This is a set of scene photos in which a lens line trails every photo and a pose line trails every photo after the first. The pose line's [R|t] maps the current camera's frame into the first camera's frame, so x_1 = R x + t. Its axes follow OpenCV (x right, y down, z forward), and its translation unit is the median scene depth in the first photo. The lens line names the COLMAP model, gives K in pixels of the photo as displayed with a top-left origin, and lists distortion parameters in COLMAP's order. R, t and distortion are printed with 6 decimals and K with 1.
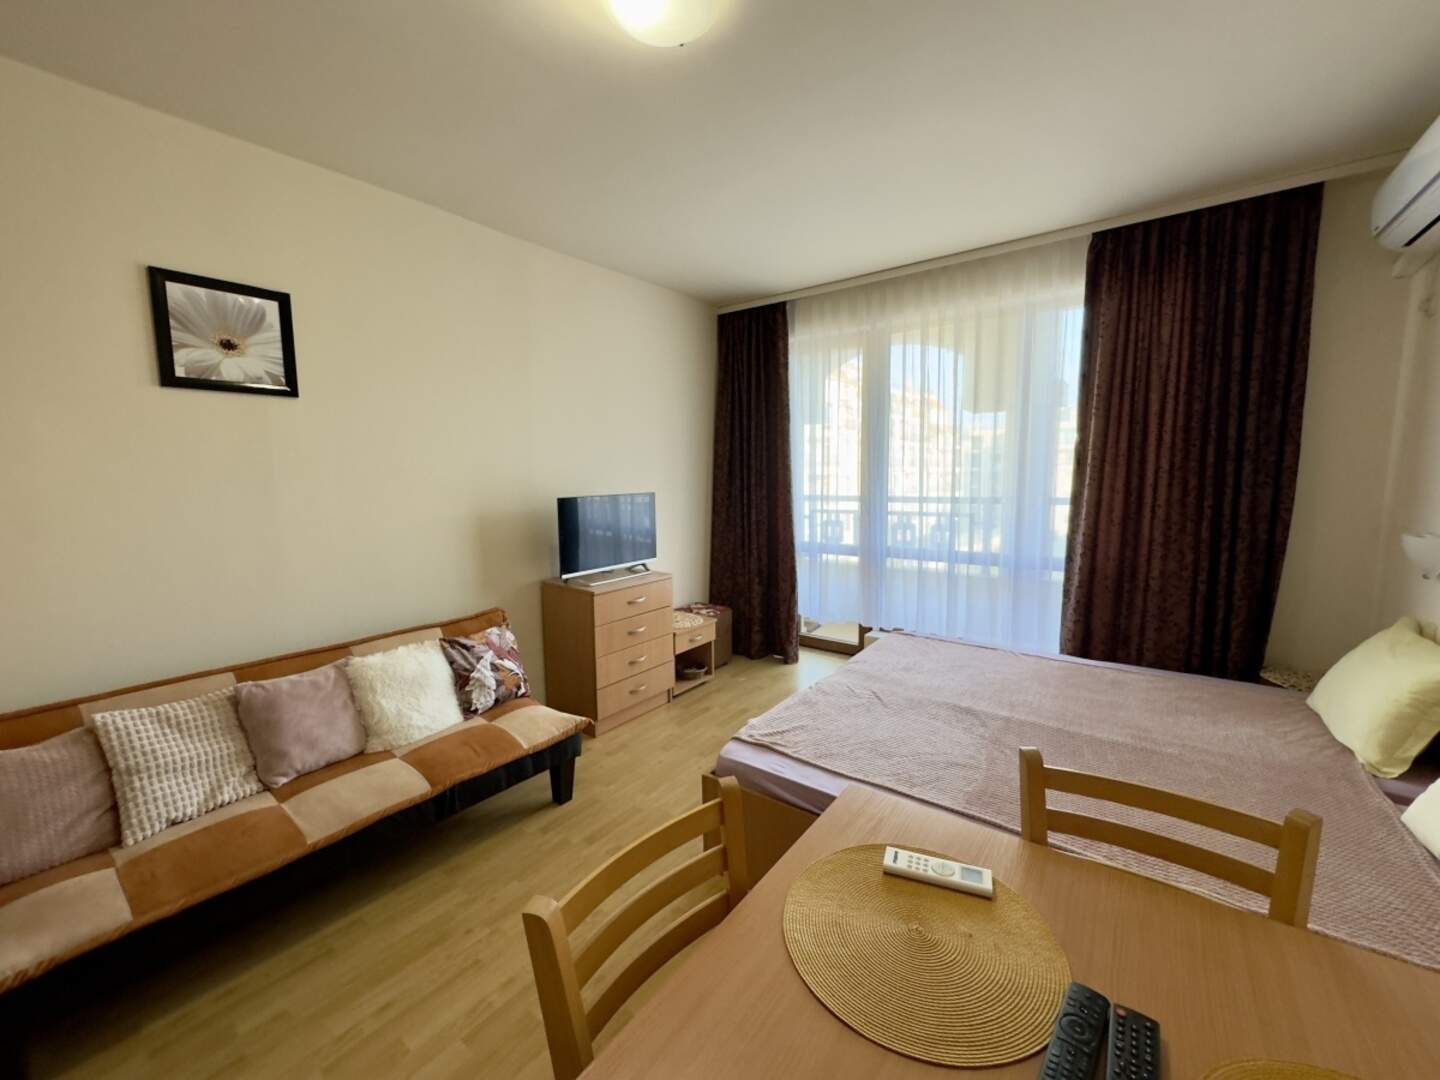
lens RADIAL K [[574.9, 0, 720.0], [0, 574.9, 540.0], [0, 0, 1]] dist [-0.002709, -0.000204]
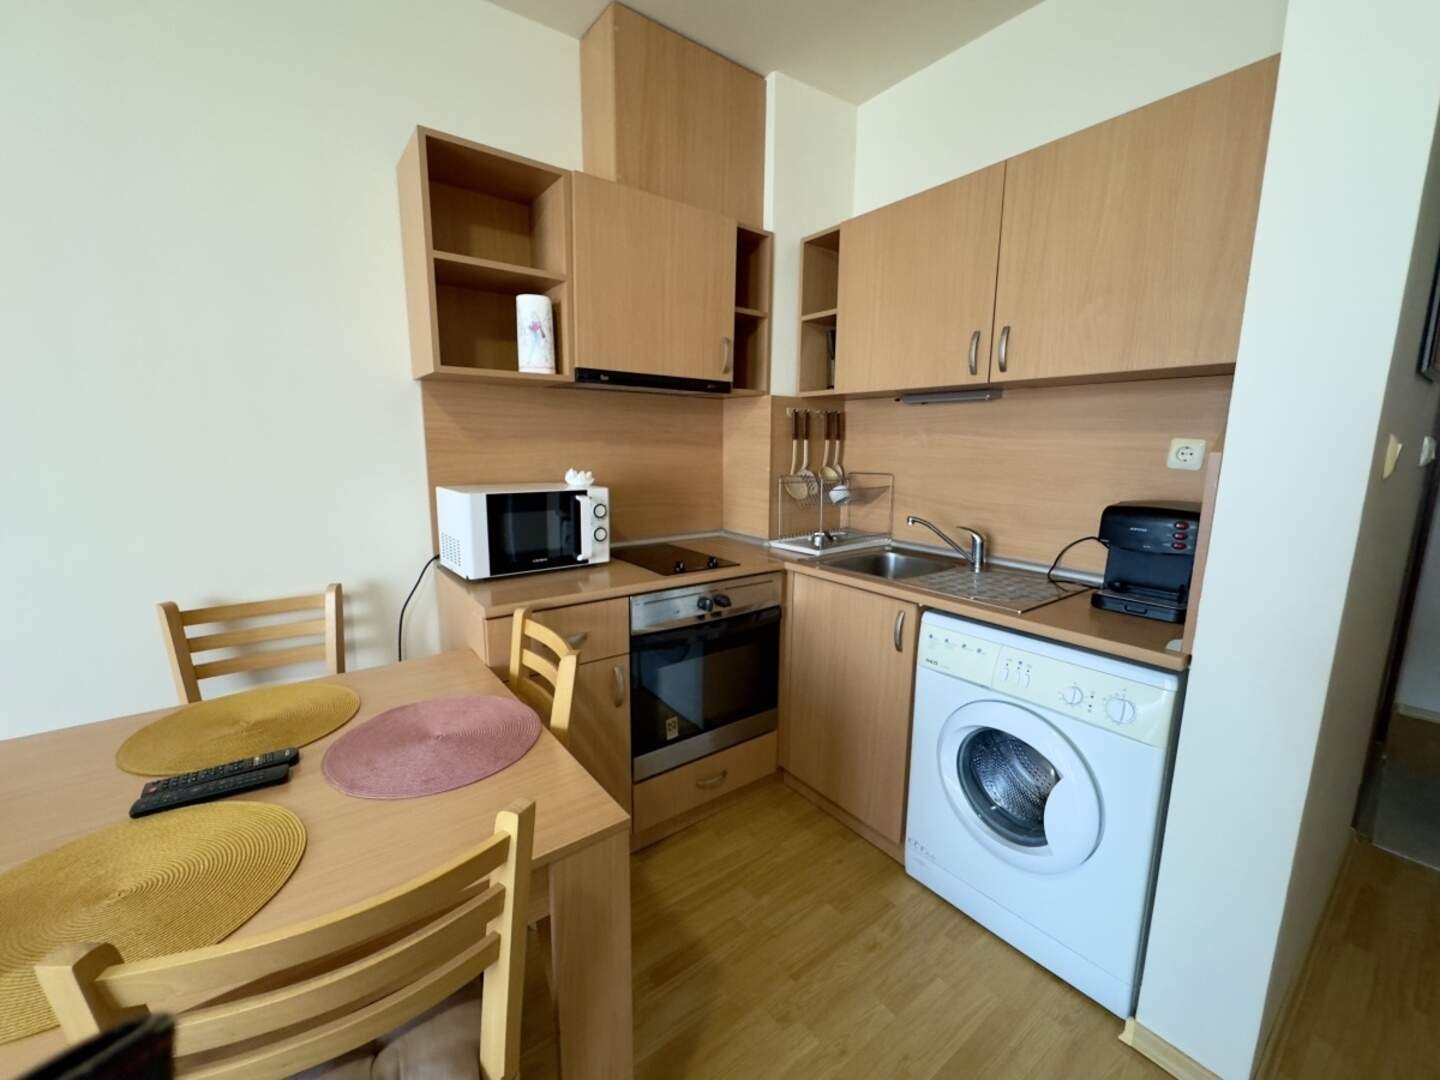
lens RADIAL K [[579.6, 0, 719.7], [0, 579.6, 534.8], [0, 0, 1]] dist [-0.001013, -0.000112]
pose [[-0.962869, -0.037664, 0.267329, -0.245095], [0.034932, 0.964515, 0.261708, -0.014177], [-0.267700, 0.261329, -0.927386, 0.471908]]
